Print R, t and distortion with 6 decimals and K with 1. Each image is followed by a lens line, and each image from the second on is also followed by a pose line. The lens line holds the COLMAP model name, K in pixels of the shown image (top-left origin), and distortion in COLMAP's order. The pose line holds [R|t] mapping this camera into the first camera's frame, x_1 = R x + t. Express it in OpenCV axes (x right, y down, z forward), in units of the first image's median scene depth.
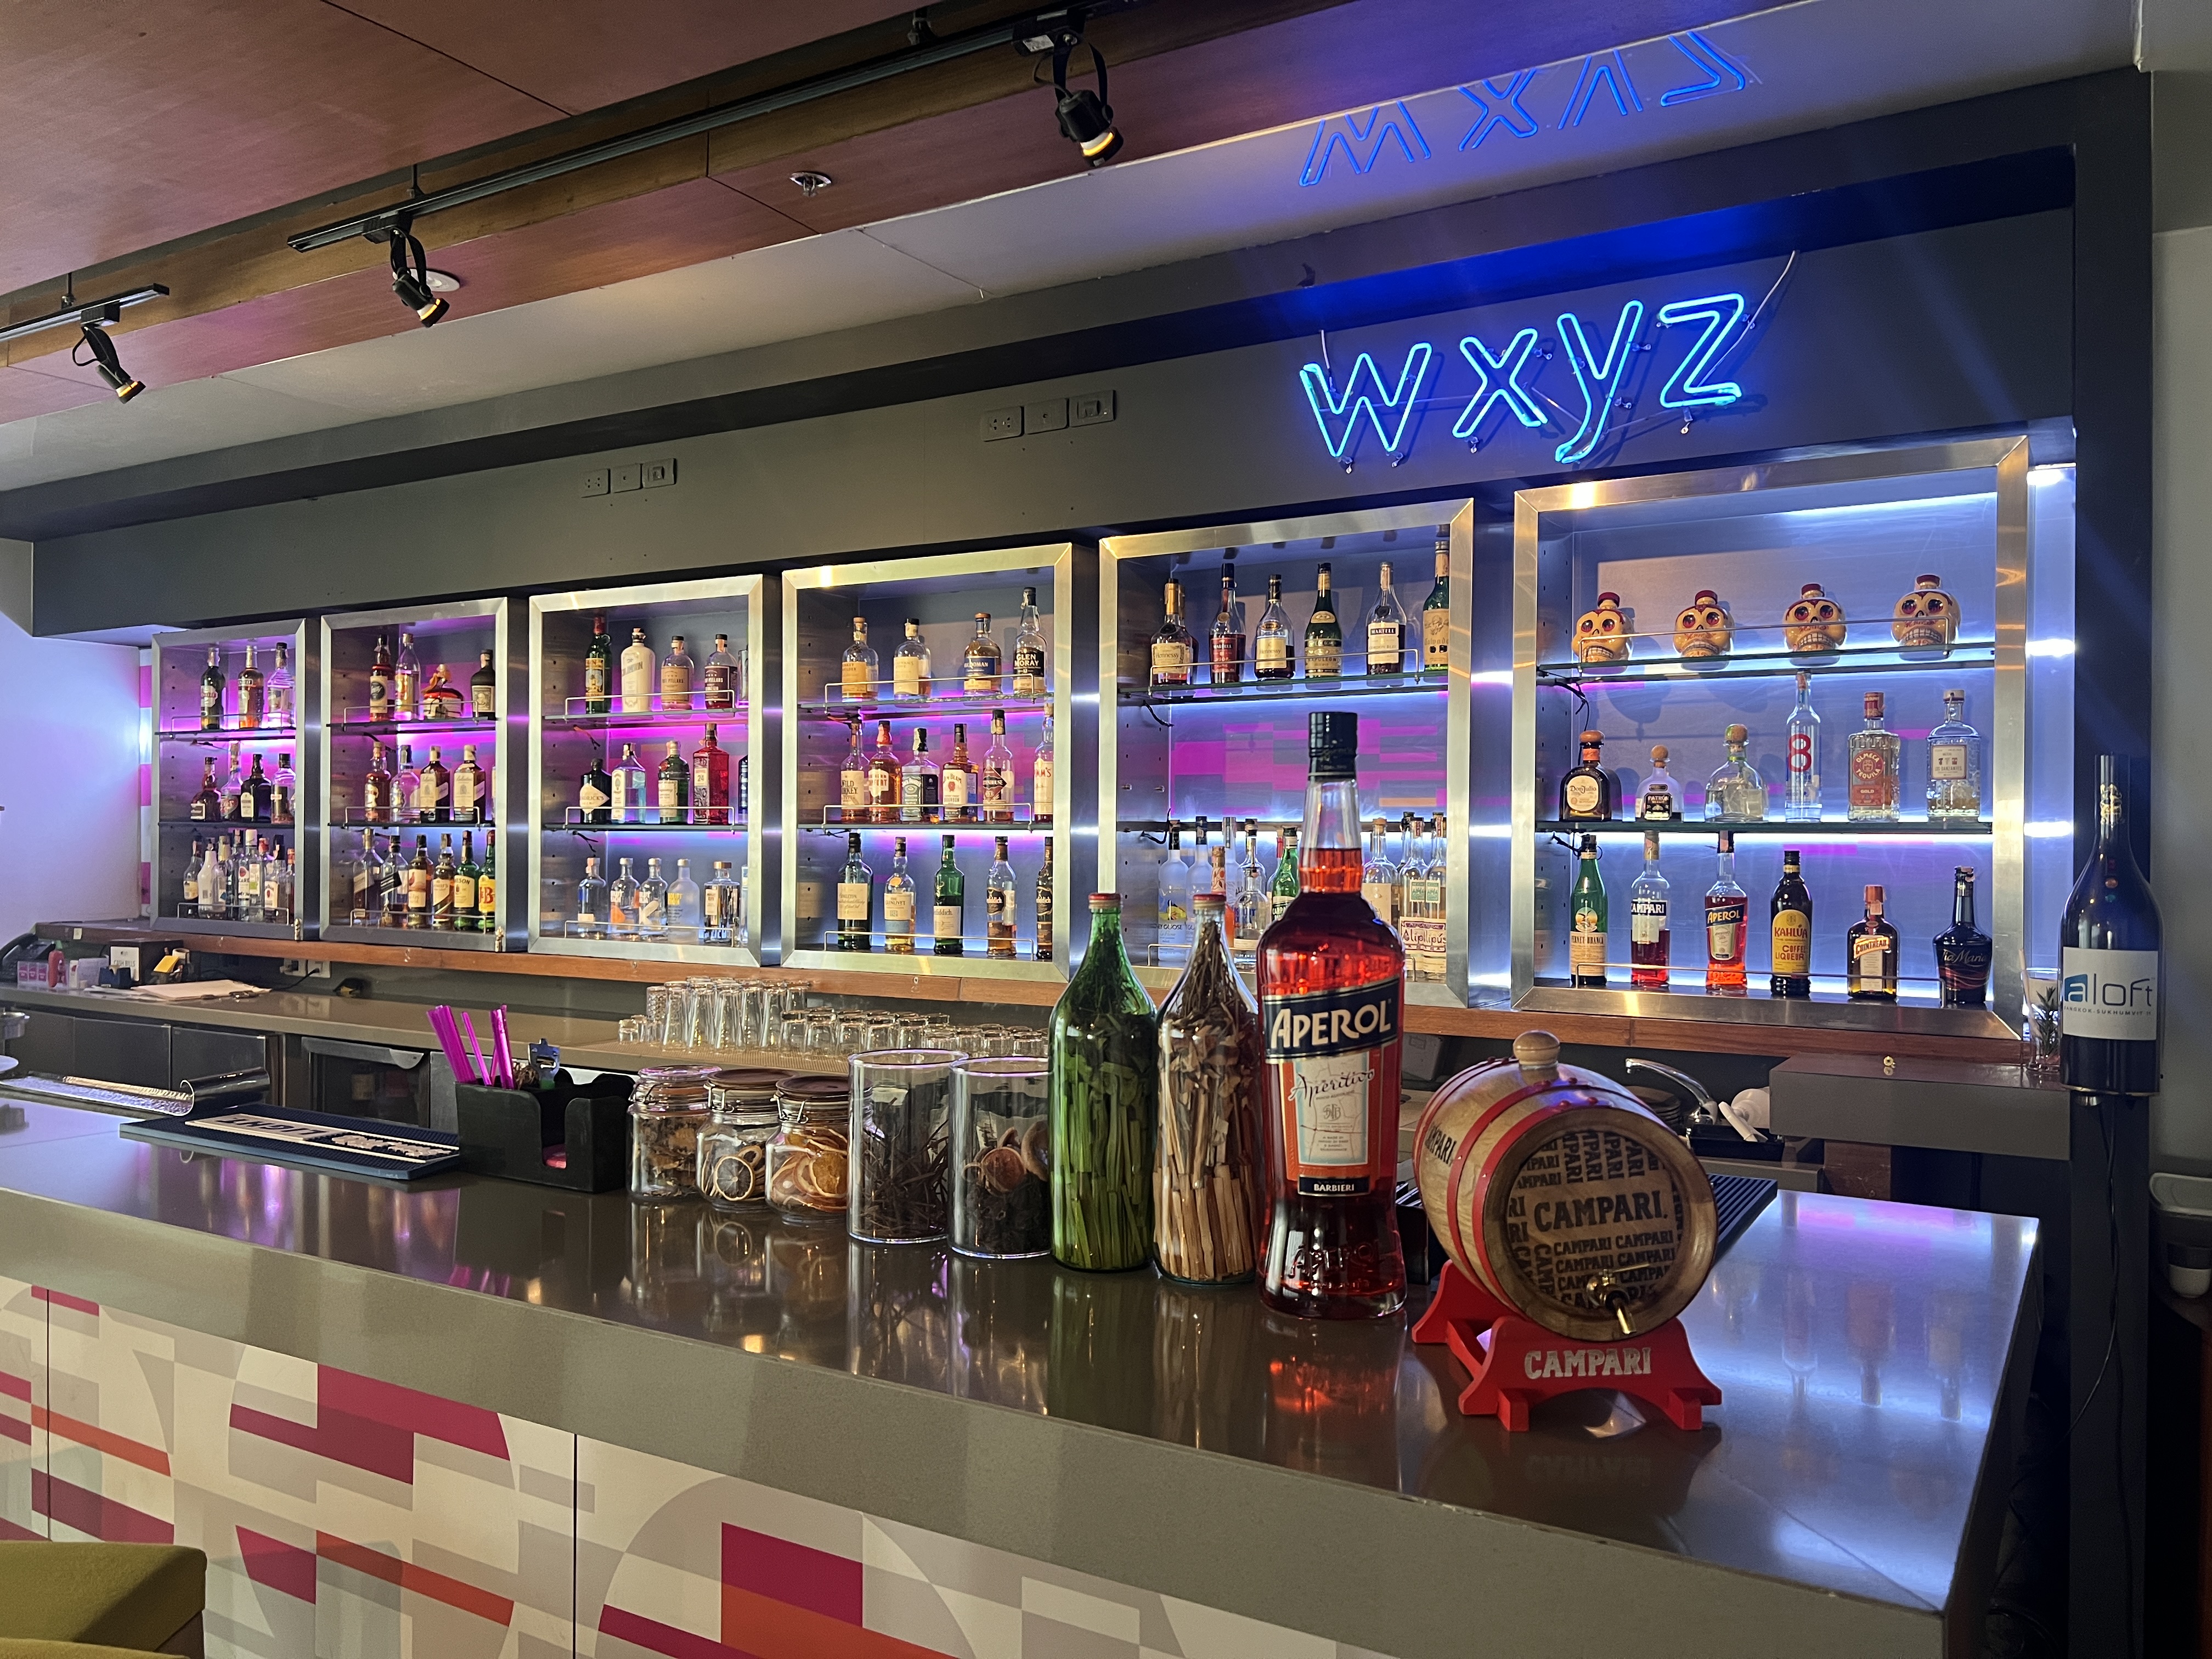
lens RADIAL K [[1653.3, 0, 1127.7], [0, 1653.3, 835.8], [0, 0, 1]] dist [0.059531, -0.074866]
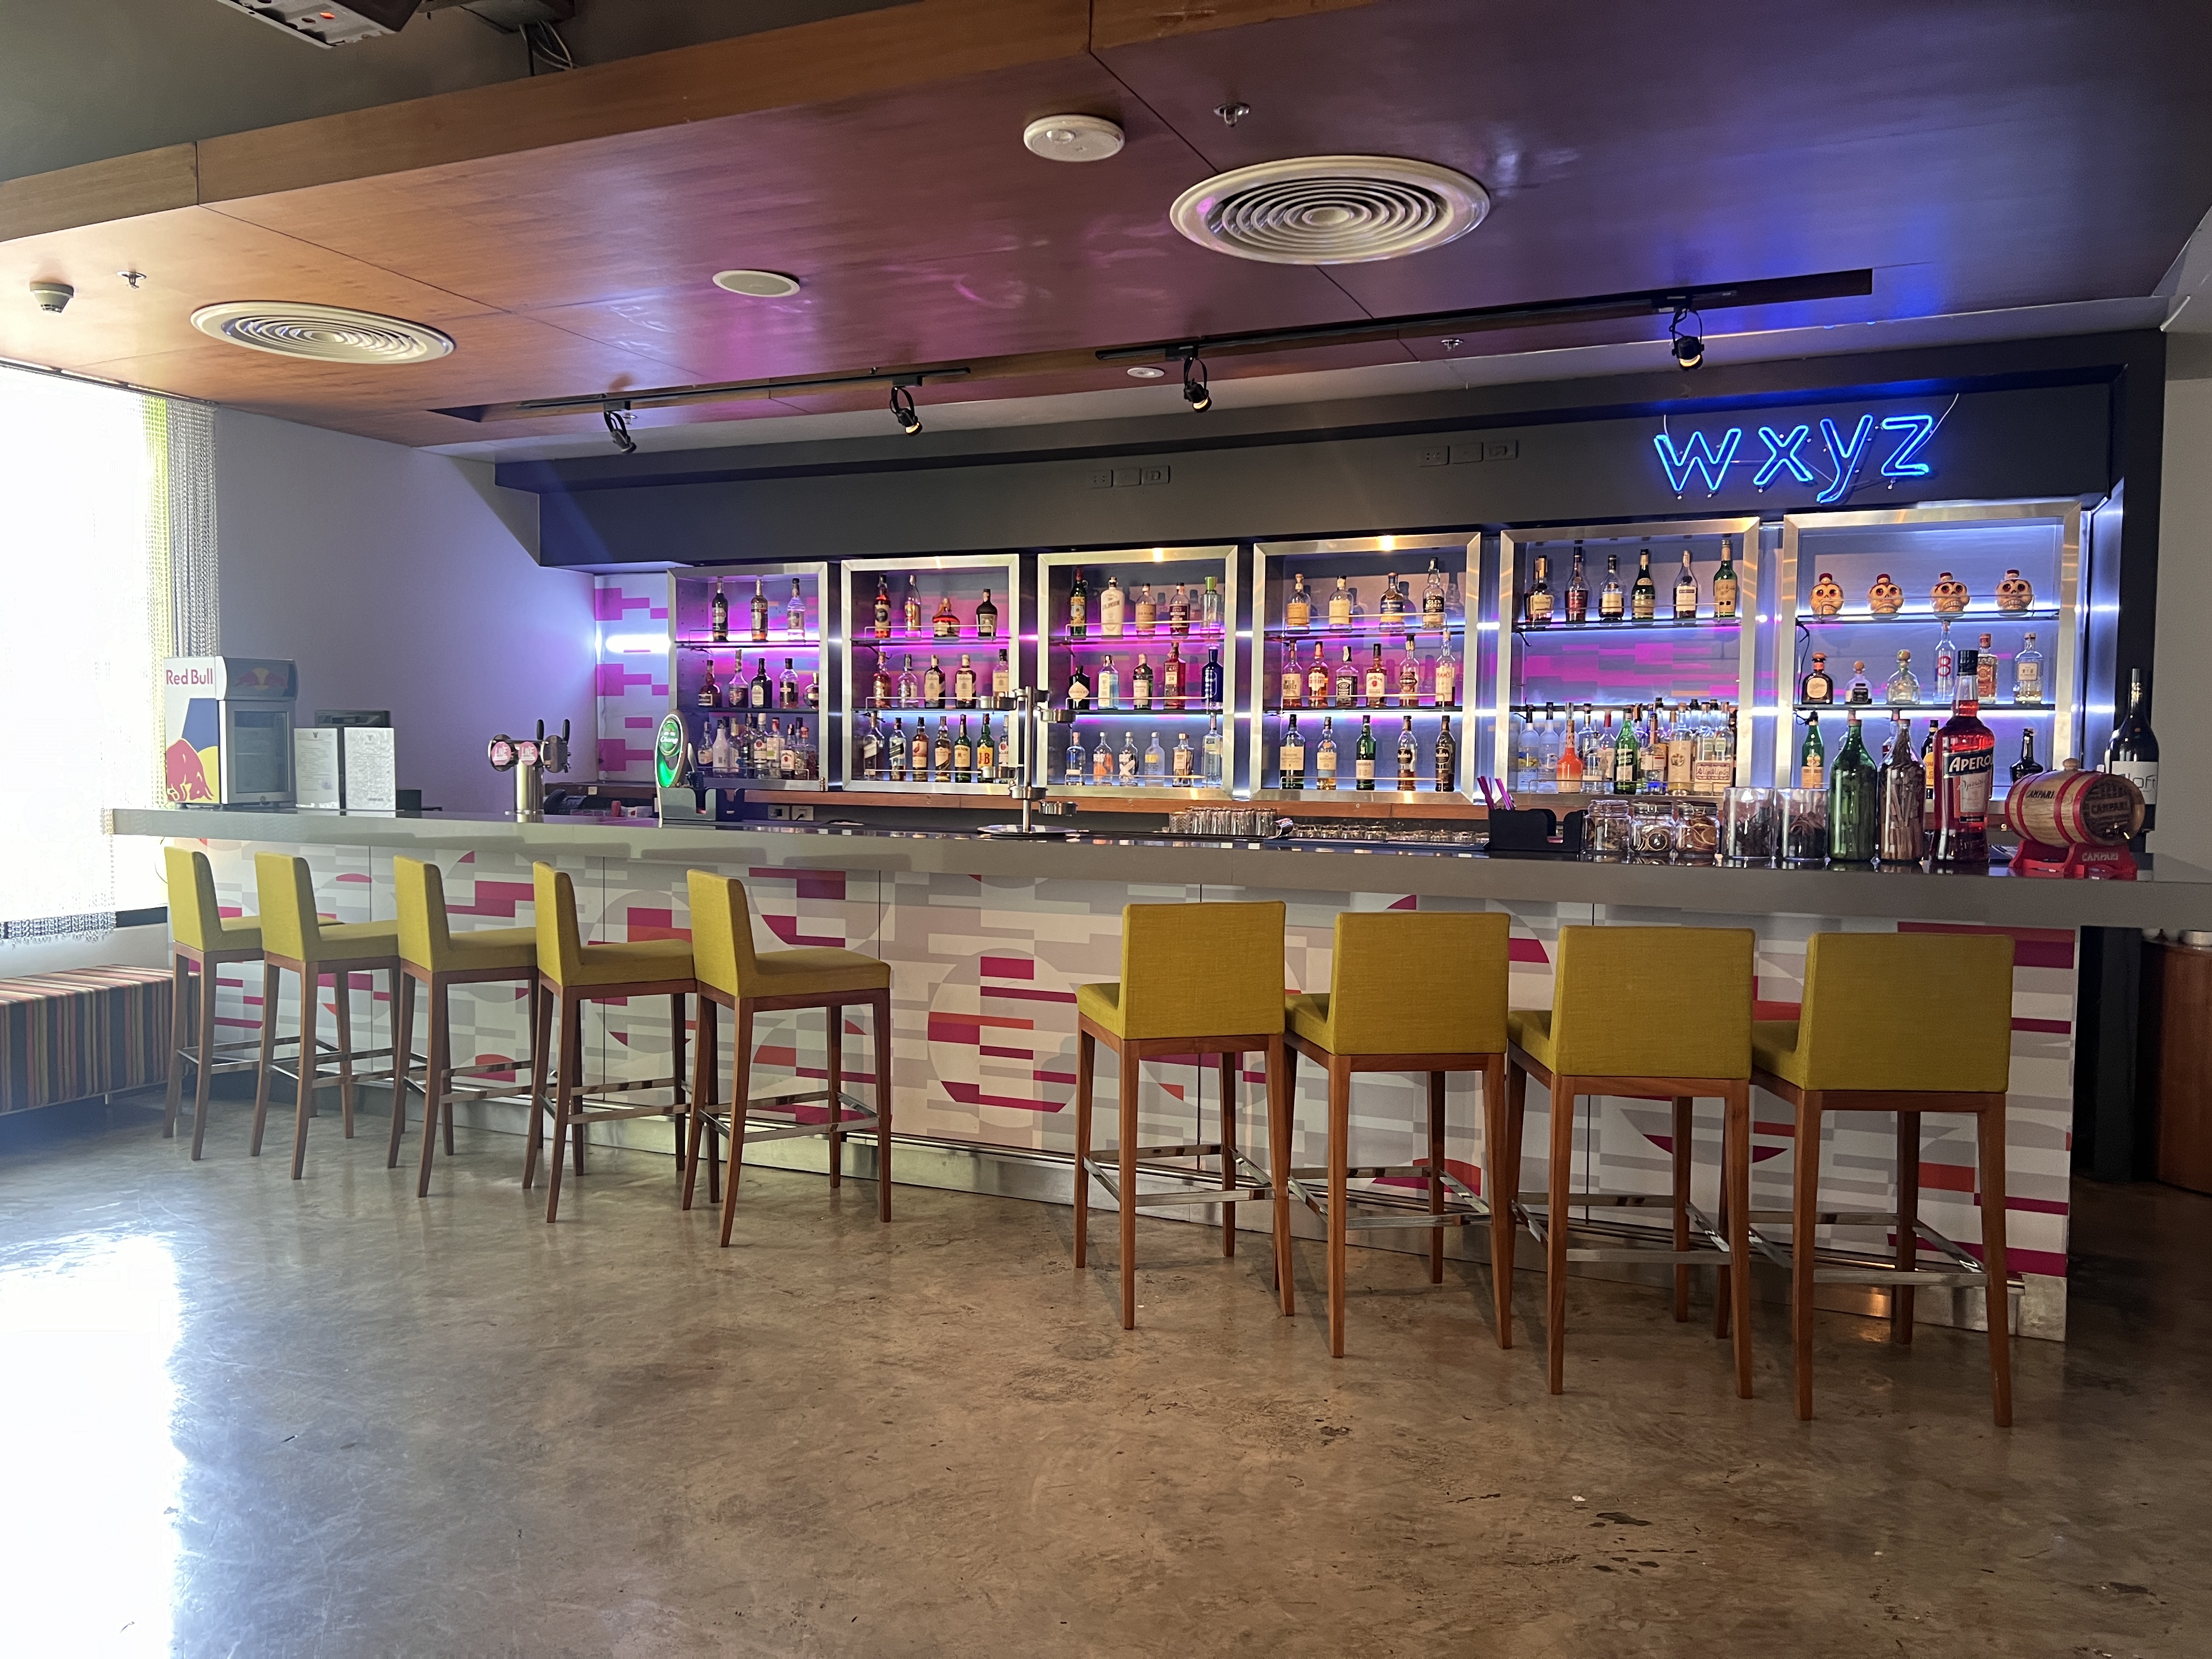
lens RADIAL K [[1653.3, 0, 1096.4], [0, 1653.3, 837.8], [0, 0, 1]] dist [0.059531, -0.074866]
pose [[0.993200, -0.005157, 0.116307, -0.547881], [-0.001620, 0.998310, 0.058093, 0.025059], [-0.116410, -0.057886, 0.991513, -0.537905]]
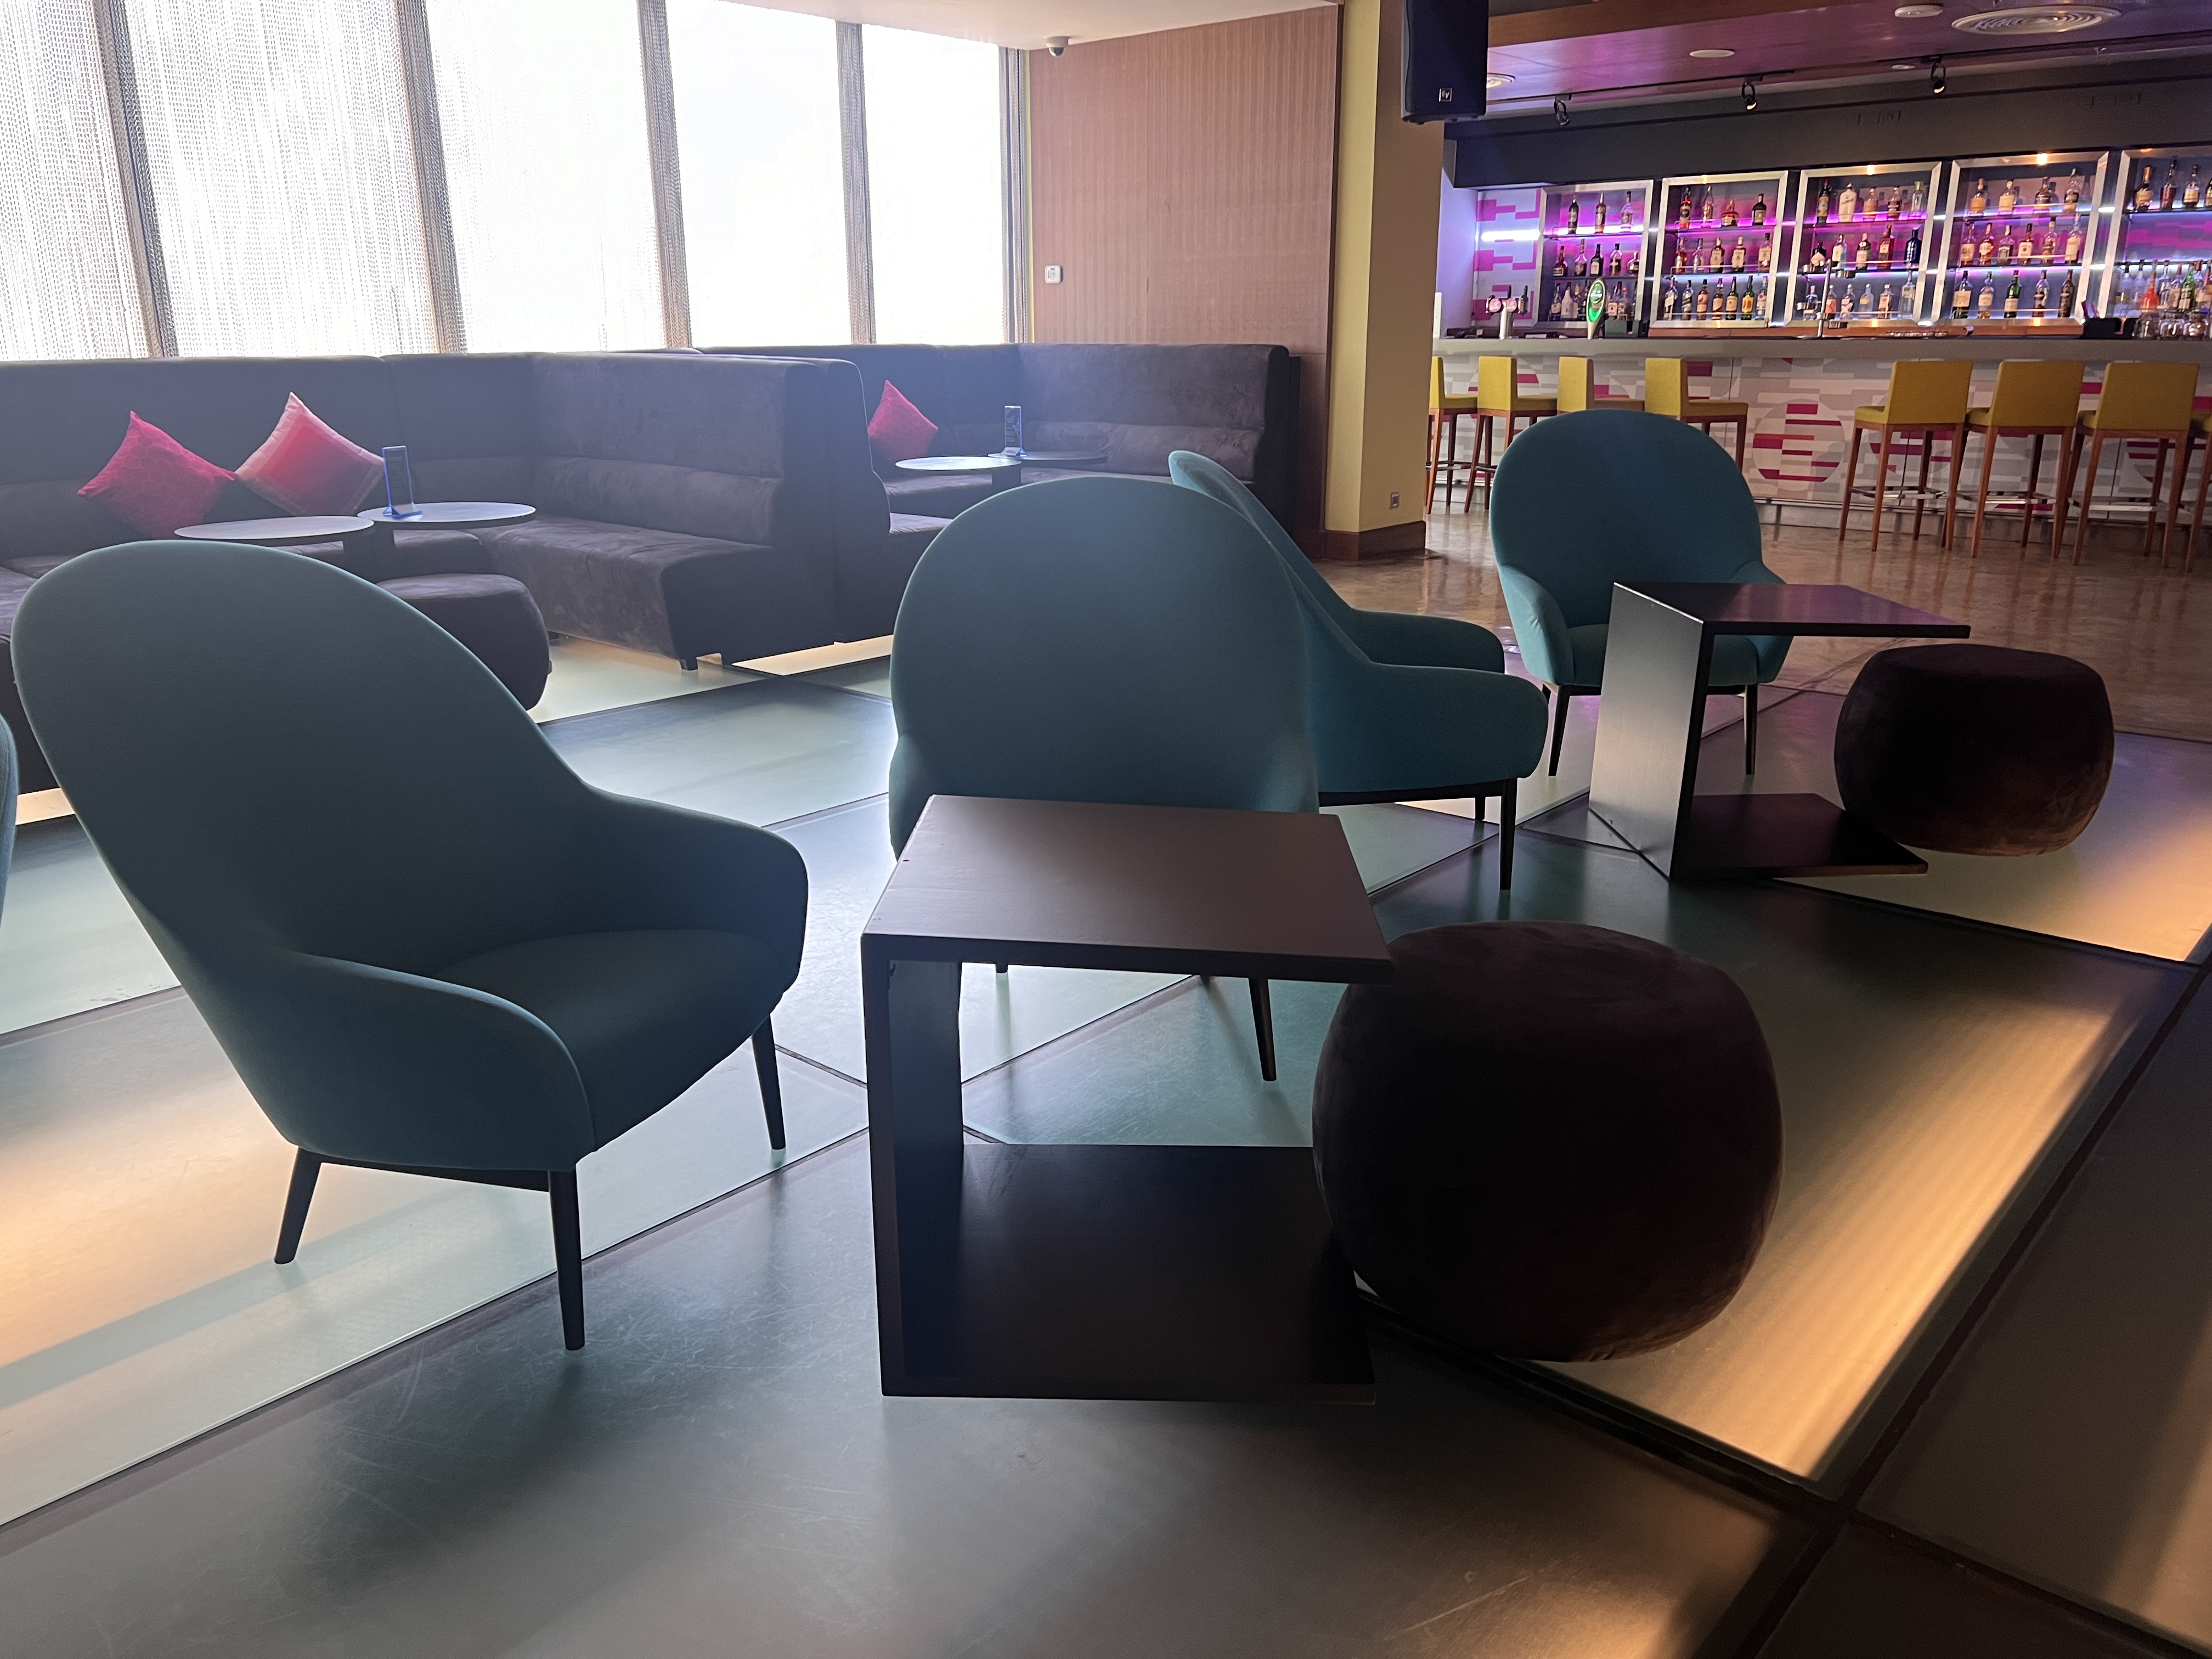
lens RADIAL K [[1653.3, 0, 1090.6], [0, 1653.3, 837.9], [0, 0, 1]] dist [0.059531, -0.074866]
pose [[0.981747, 0.040981, -0.185726, -0.998417], [0.016699, 0.954167, 0.298810, 0.041020], [0.189459, -0.296457, 0.936066, -1.953696]]
